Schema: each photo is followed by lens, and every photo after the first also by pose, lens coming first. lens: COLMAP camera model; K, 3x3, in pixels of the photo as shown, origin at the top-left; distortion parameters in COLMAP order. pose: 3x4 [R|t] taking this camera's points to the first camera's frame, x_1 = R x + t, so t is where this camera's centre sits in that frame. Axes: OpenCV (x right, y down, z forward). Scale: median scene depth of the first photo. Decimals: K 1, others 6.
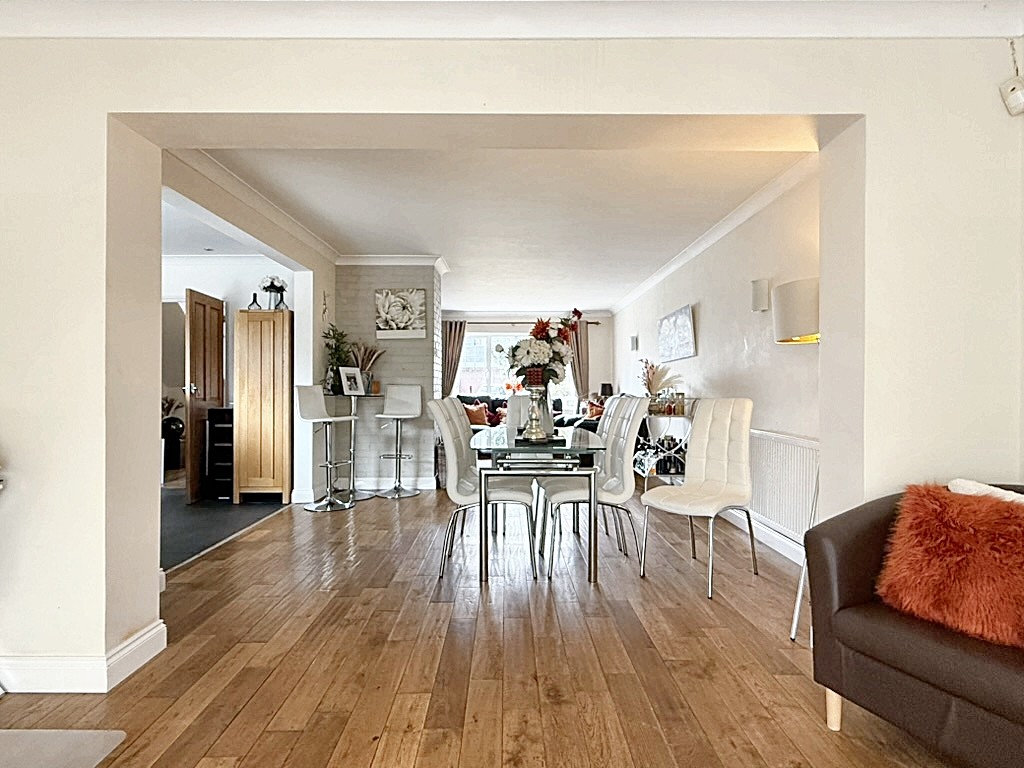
lens RADIAL K [[540.4, 0, 512.0], [0, 540.4, 384.0], [0, 0, 1]] dist [-0.000801, -0.000369]
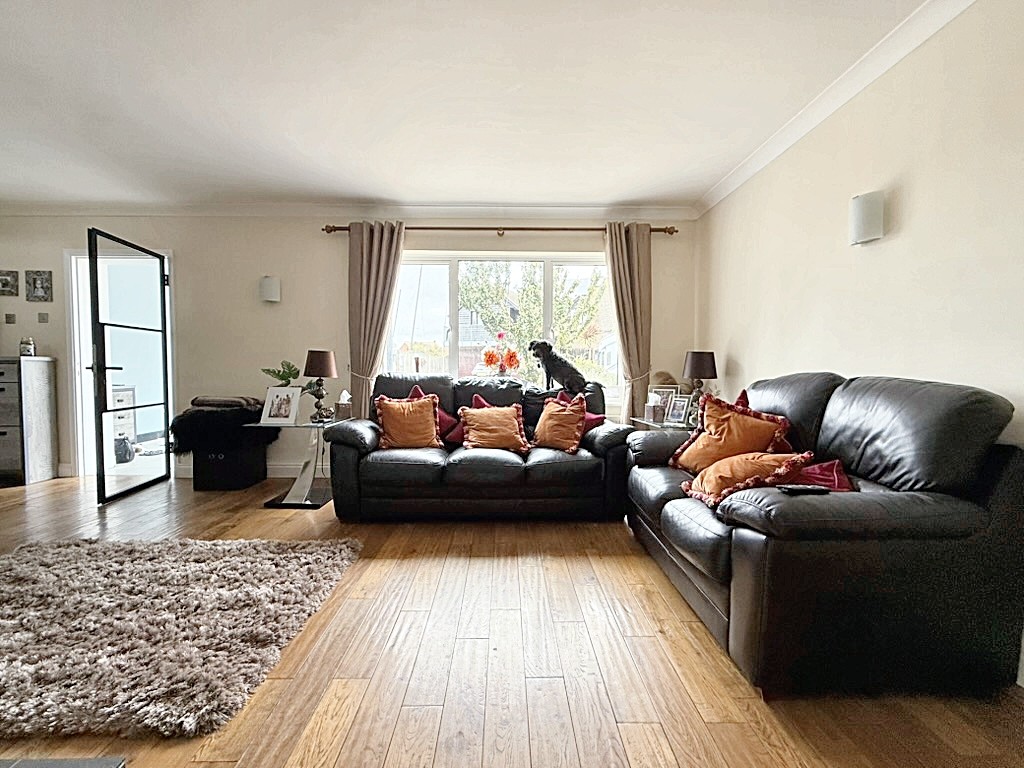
lens RADIAL K [[448.8, 0, 512.0], [0, 448.8, 384.0], [0, 0, 1]] dist [-0.000236, -0.000178]
pose [[0.999945, 0.004668, 0.009431, 0.011018], [-0.005059, 0.999112, 0.041824, 0.010407], [-0.009228, -0.041870, 0.999080, 0.601048]]
